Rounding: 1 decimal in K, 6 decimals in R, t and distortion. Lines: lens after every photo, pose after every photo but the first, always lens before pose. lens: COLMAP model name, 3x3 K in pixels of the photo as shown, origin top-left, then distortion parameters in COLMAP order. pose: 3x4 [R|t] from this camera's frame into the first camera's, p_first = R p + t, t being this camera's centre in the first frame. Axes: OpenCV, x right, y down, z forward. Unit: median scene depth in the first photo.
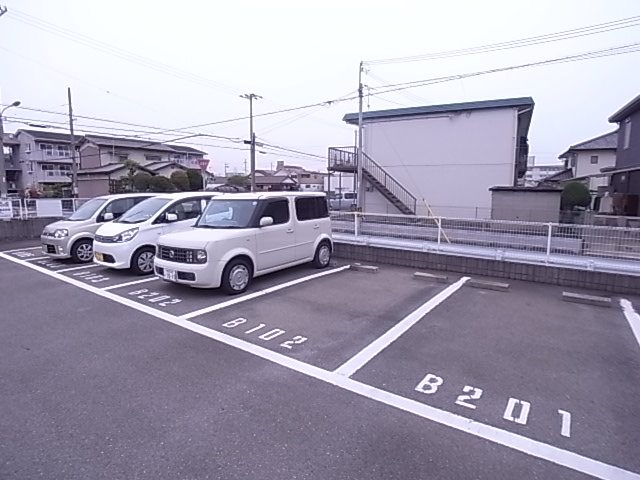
lens RADIAL K [[362.3, 0, 320.0], [0, 362.3, 240.0], [0, 0, 1]] dist [-0.049704, -0.000796]
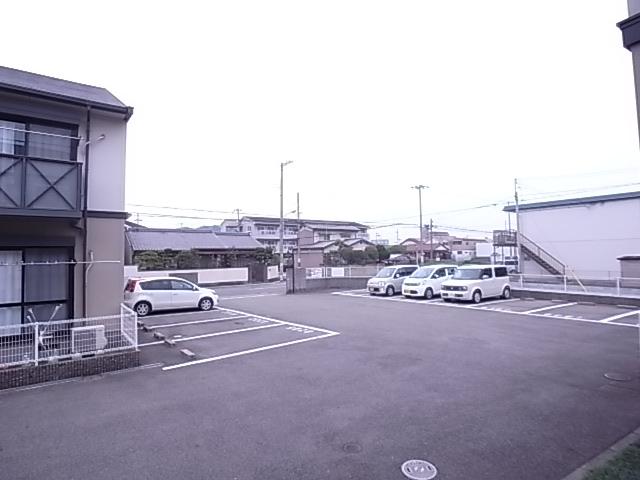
lens RADIAL K [[362.3, 0, 320.0], [0, 362.3, 240.0], [0, 0, 1]] dist [-0.049704, -0.000796]
pose [[0.926191, -0.034131, -0.375506, -0.083386], [-0.033984, 0.984285, -0.173288, 0.052830], [0.375519, 0.173259, 0.910476, -0.559439]]
